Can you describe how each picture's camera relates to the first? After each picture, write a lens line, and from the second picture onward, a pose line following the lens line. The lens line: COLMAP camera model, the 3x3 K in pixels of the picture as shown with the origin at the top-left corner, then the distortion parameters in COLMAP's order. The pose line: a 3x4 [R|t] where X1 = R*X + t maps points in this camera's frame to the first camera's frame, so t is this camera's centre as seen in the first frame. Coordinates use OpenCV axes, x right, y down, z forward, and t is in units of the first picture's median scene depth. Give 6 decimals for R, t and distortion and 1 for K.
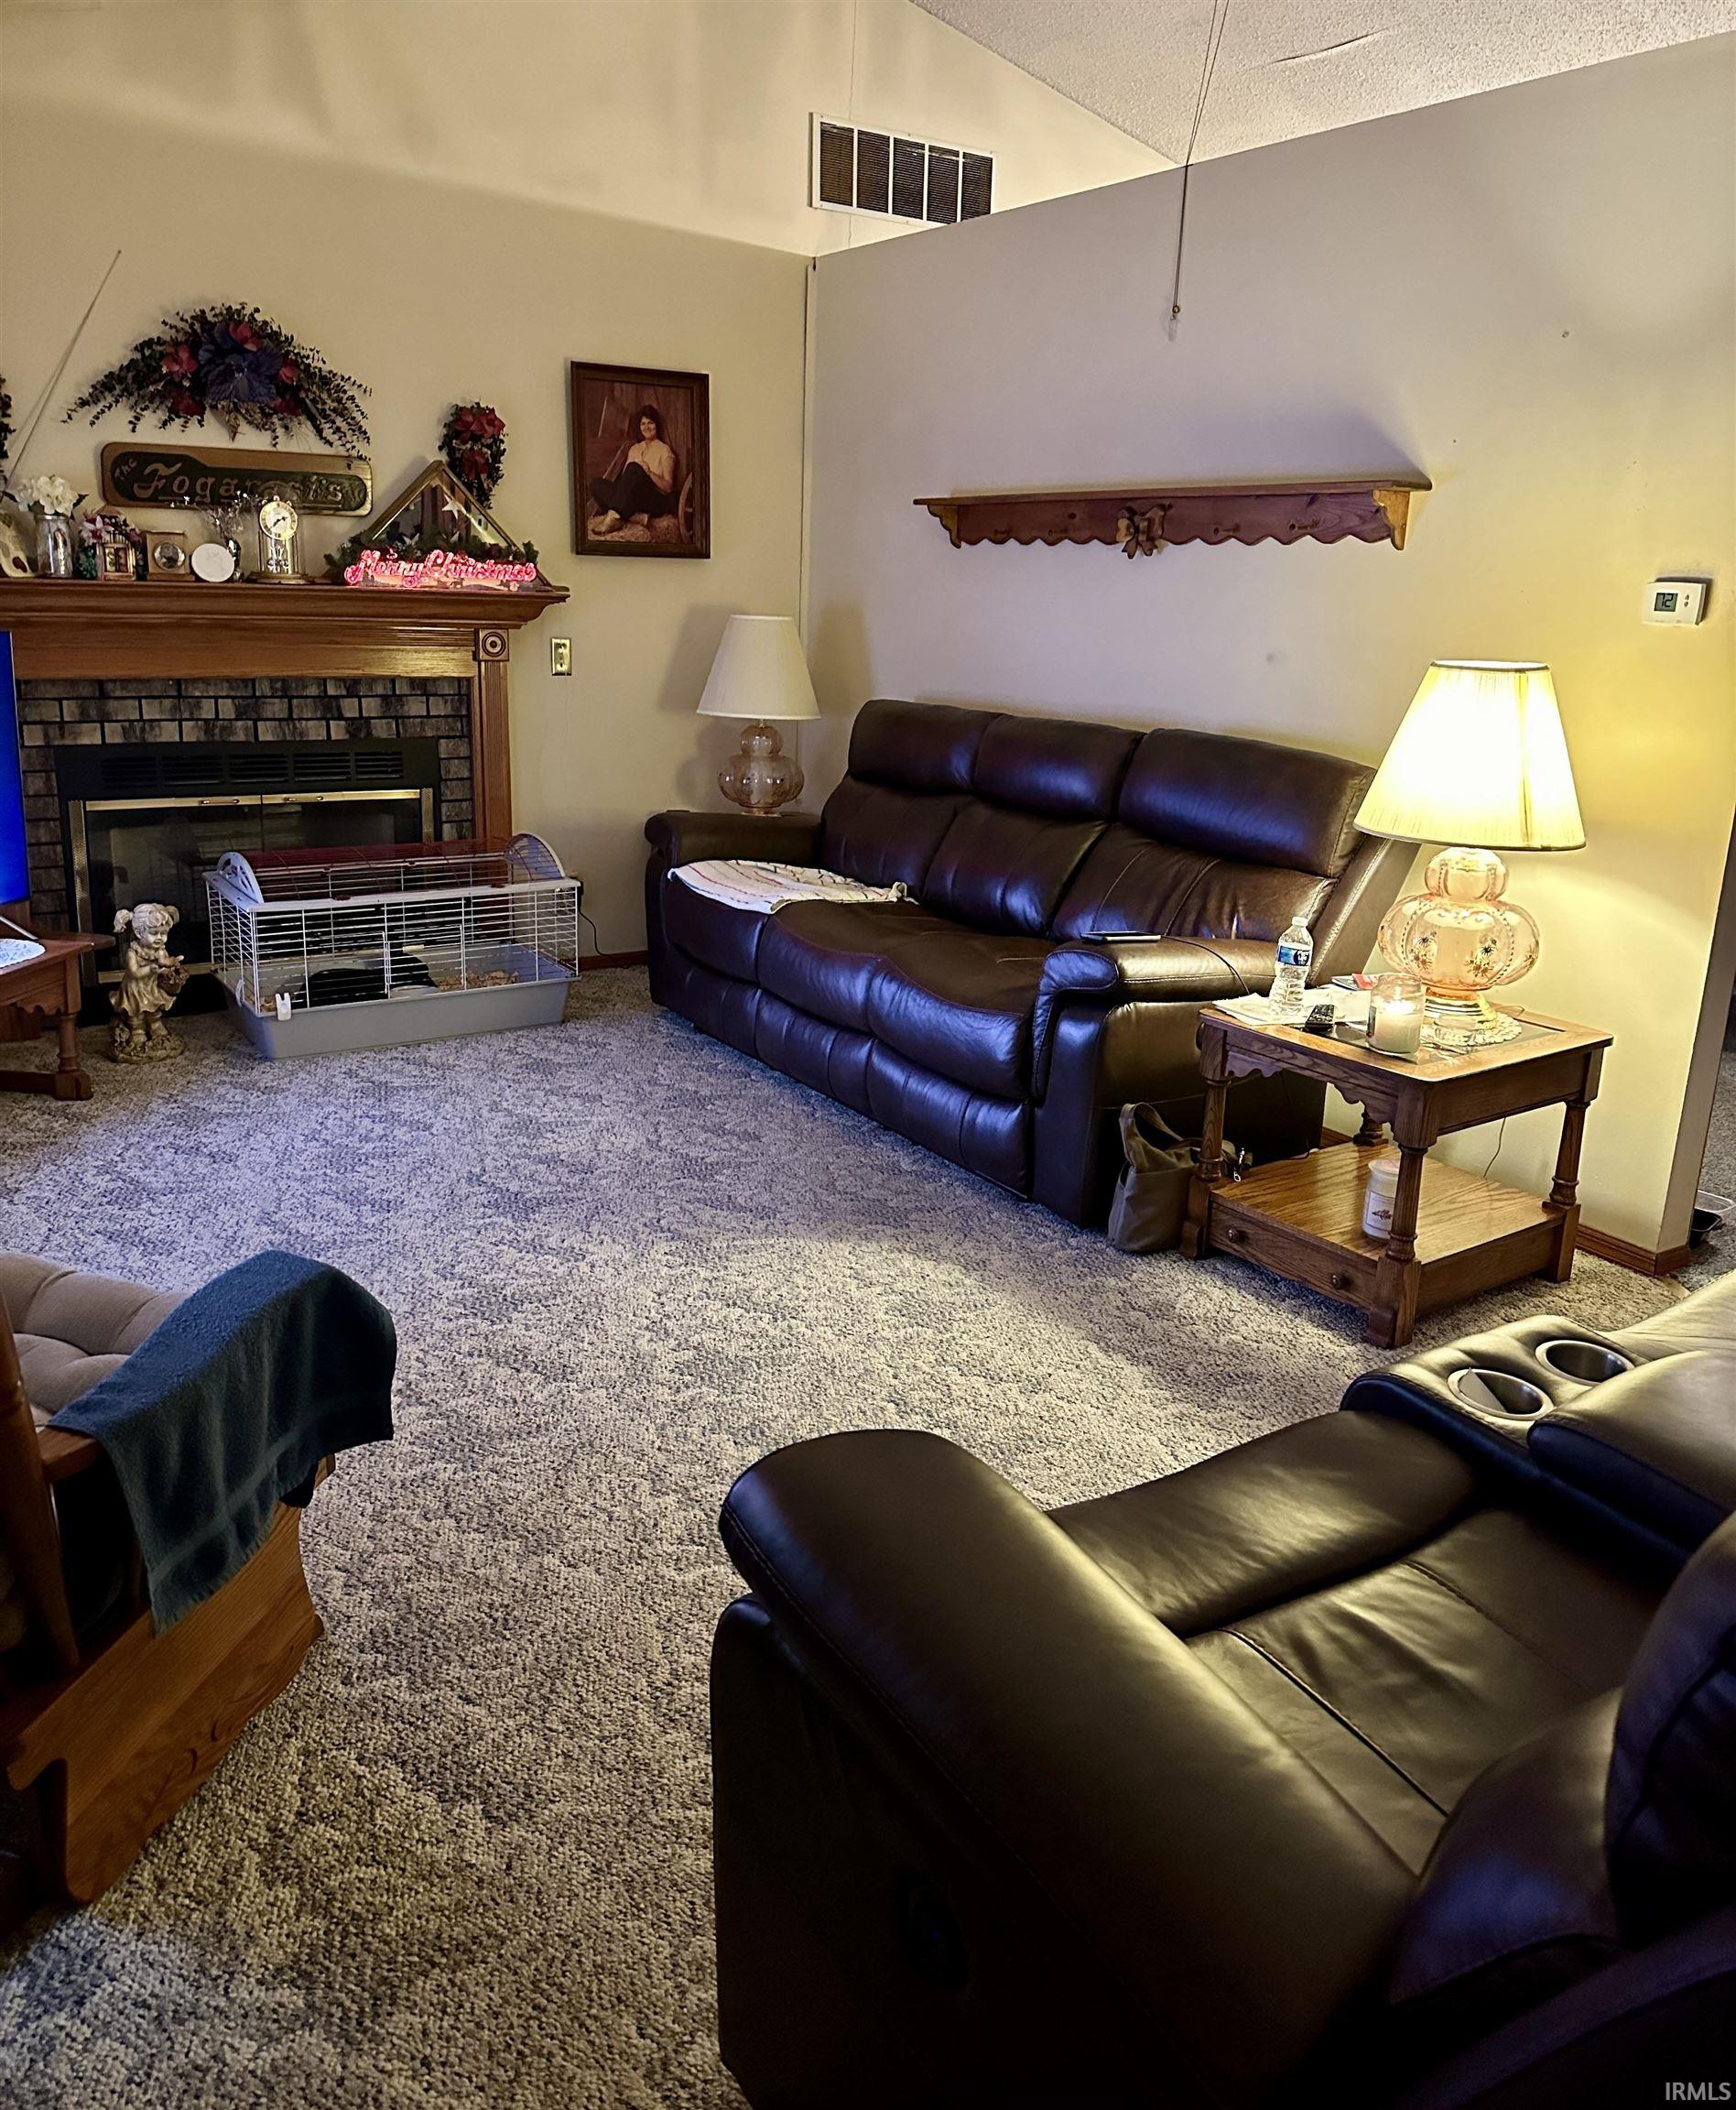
lens RADIAL K [[1568.7, 0, 868.0], [0, 1568.7, 1055.0], [0, 0, 1]] dist [-0.055088, -0.002565]
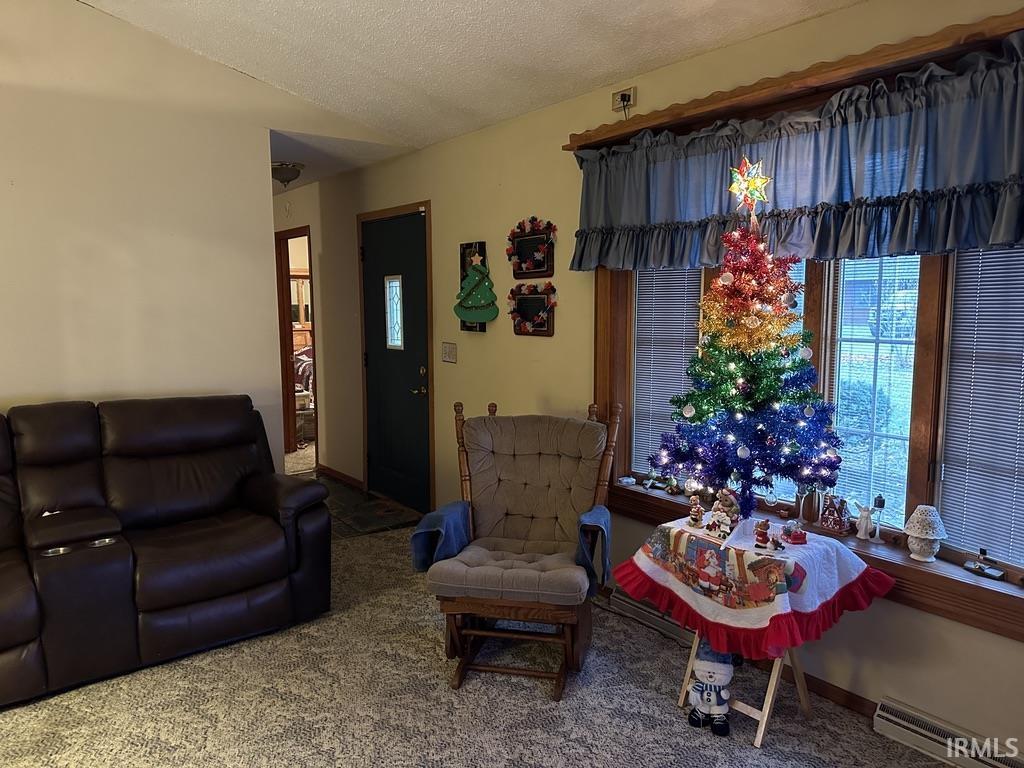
lens RADIAL K [[720.0, 0, 512.0], [0, 720.0, 384.0], [0, 0, 1]] dist [0.000081, -0.000211]
pose [[-0.997330, -0.019915, -0.070260, -0.204899], [-0.045133, 0.924449, 0.378625, -0.392120], [0.057411, 0.380785, -0.922880, 1.173343]]
